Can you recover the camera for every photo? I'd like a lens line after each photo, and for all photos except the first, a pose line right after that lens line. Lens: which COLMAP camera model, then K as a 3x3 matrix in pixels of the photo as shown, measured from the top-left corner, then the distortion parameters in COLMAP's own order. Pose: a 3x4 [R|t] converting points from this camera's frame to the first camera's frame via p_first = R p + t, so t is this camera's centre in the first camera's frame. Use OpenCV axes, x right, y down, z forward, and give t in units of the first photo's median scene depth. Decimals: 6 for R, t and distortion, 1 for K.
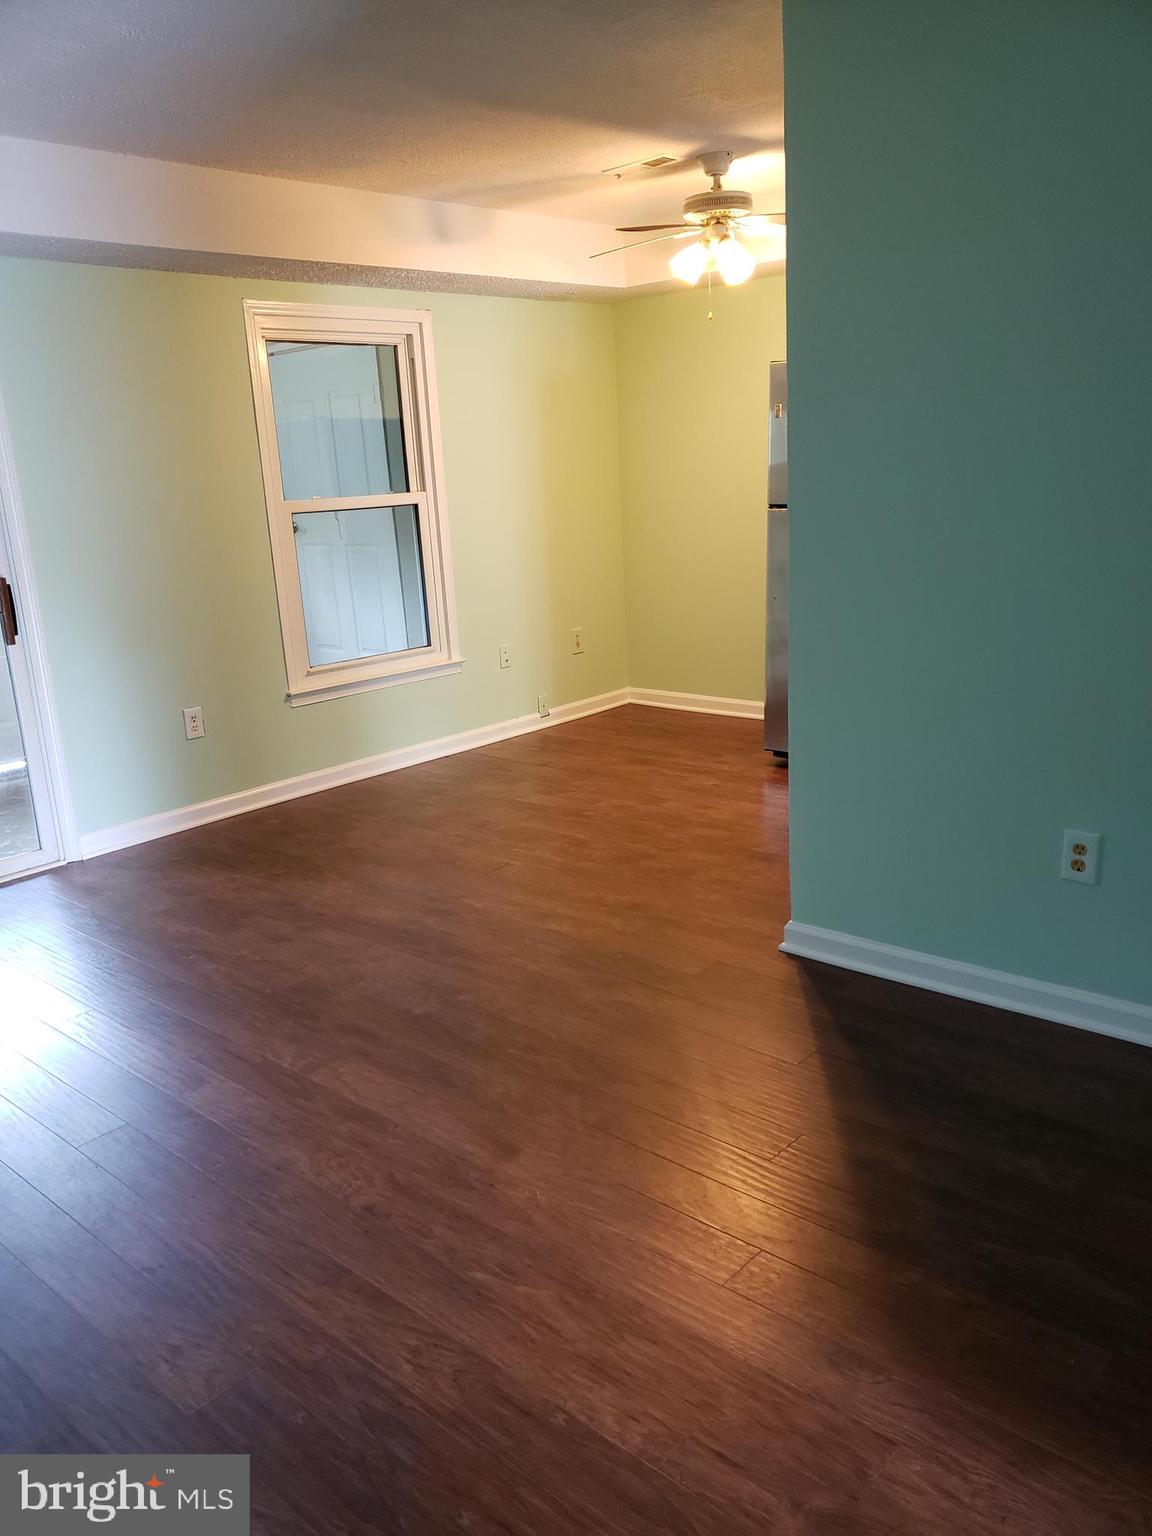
lens RADIAL K [[1196.5, 0, 567.4], [0, 1196.5, 776.4], [0, 0, 1]] dist [-0.000626, 0.024552]
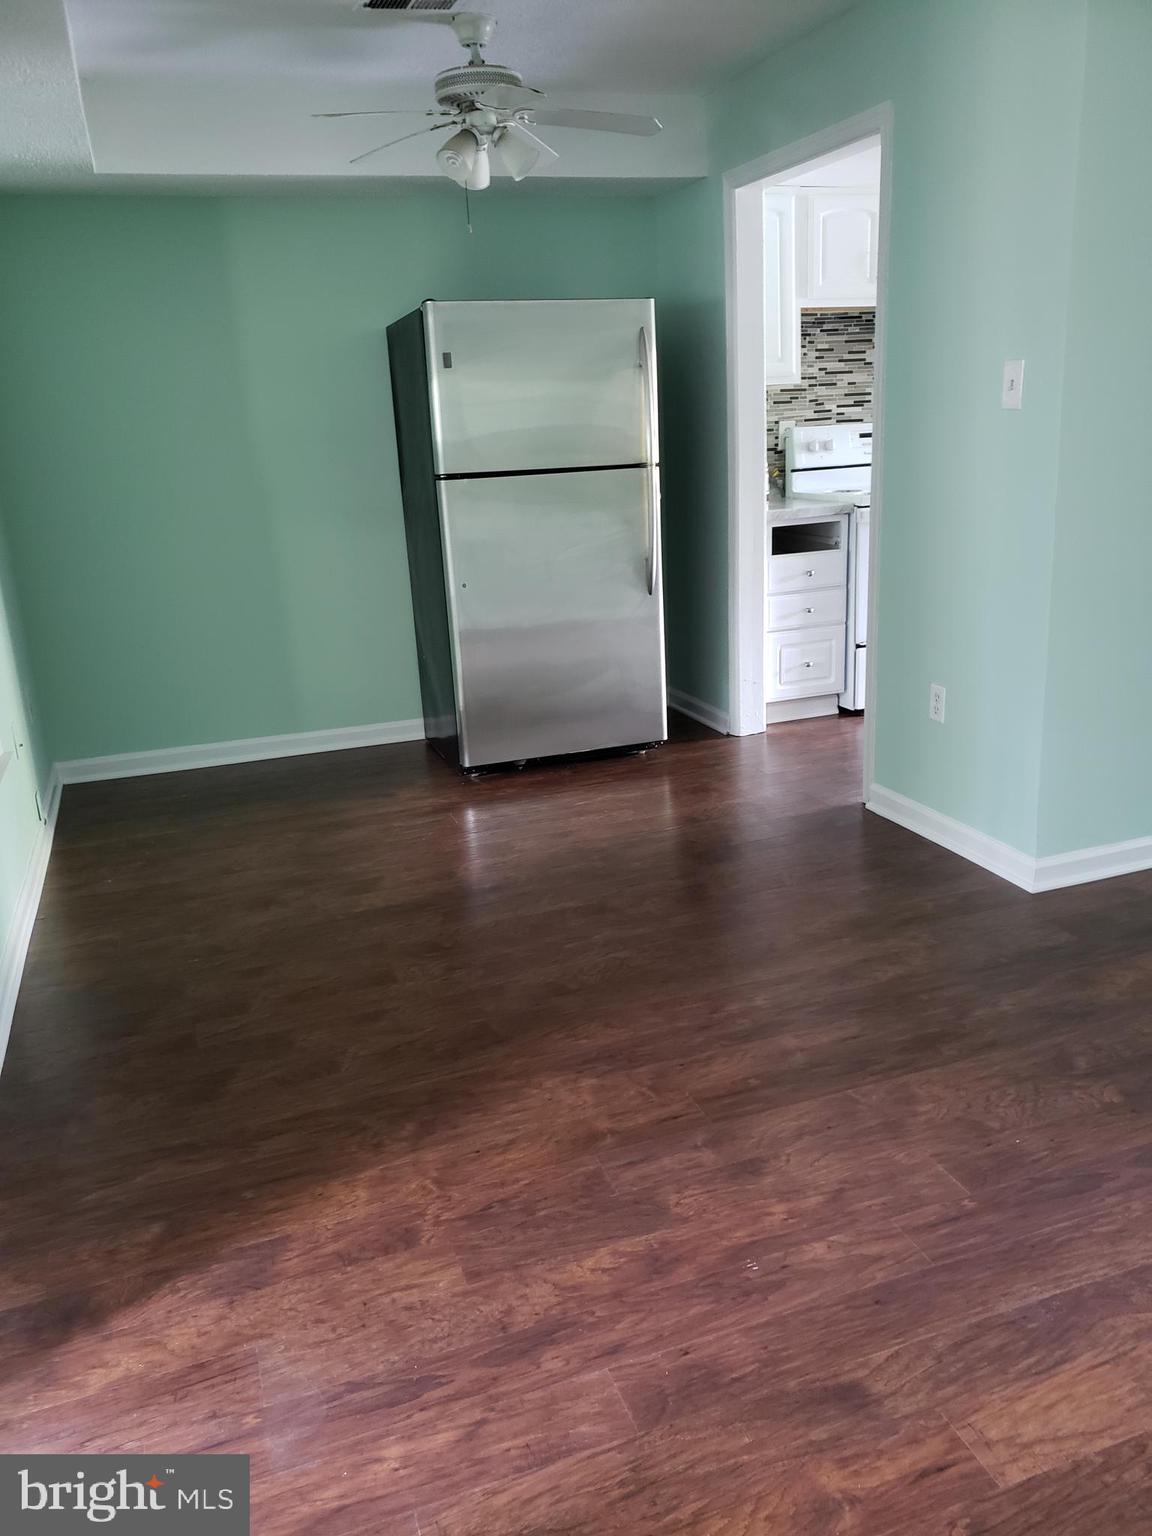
lens RADIAL K [[1196.5, 0, 579.1], [0, 1196.5, 770.0], [0, 0, 1]] dist [-0.000626, 0.024552]
pose [[0.485975, -0.228823, 0.843486, -0.545378], [0.249539, 0.961270, 0.117004, -0.107372], [-0.837591, 0.153622, 0.524254, 0.536344]]
